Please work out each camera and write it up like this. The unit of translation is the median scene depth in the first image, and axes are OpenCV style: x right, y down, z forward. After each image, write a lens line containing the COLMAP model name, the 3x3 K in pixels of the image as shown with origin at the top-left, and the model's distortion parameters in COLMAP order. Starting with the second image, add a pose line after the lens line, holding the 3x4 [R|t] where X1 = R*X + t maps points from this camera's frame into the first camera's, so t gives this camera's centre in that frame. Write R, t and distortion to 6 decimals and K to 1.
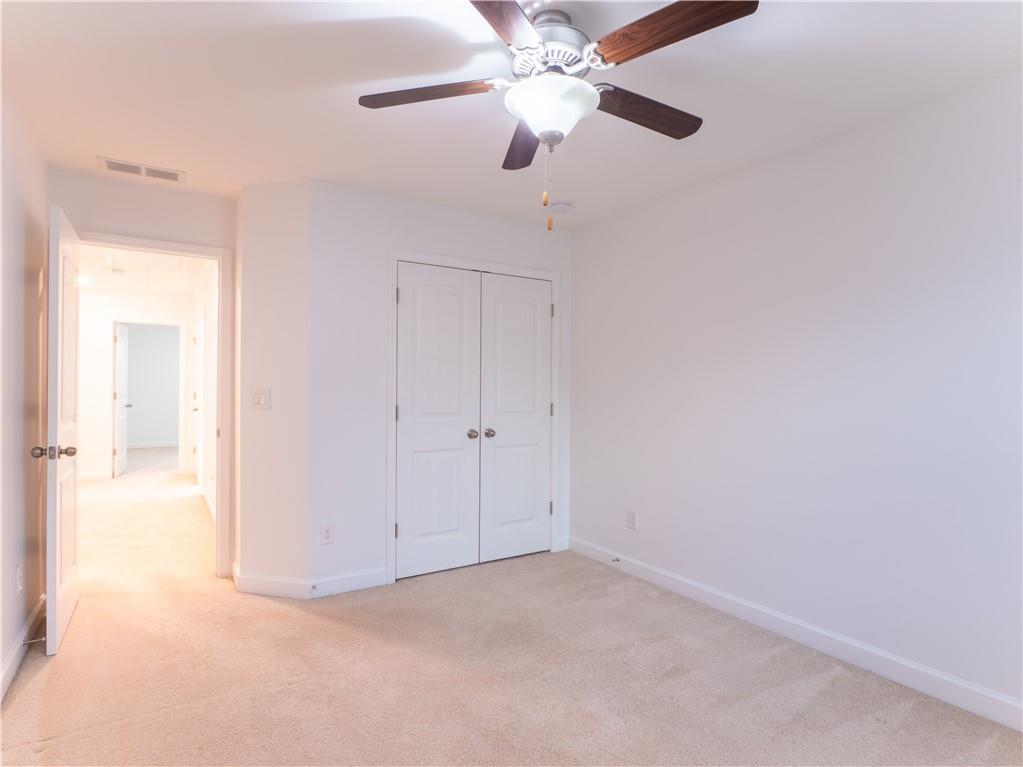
lens RADIAL K [[553.0, 0, 511.5], [0, 553.0, 387.1], [0, 0, 1]] dist [-0.004817, -0.000135]
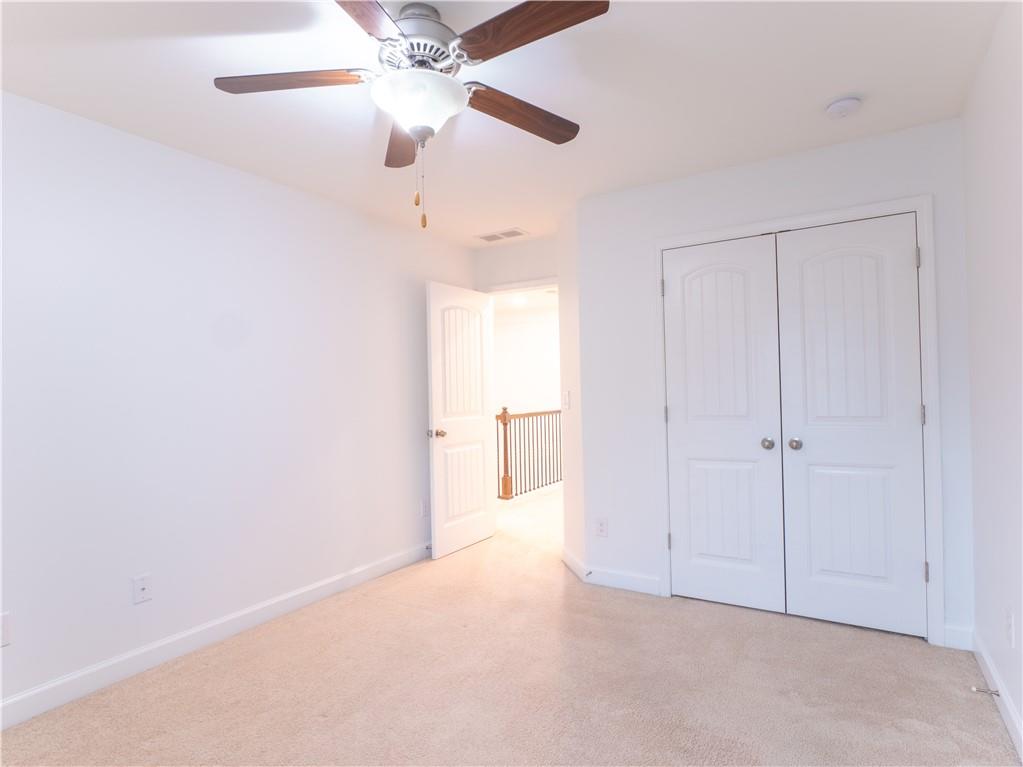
lens RADIAL K [[553.0, 0, 511.5], [0, 553.0, 387.1], [0, 0, 1]] dist [-0.004817, -0.000135]
pose [[0.427718, -0.022968, -0.903621, 0.519680], [0.024713, 0.999601, -0.013710, 0.007503], [0.903574, -0.016468, 0.428115, 0.368644]]
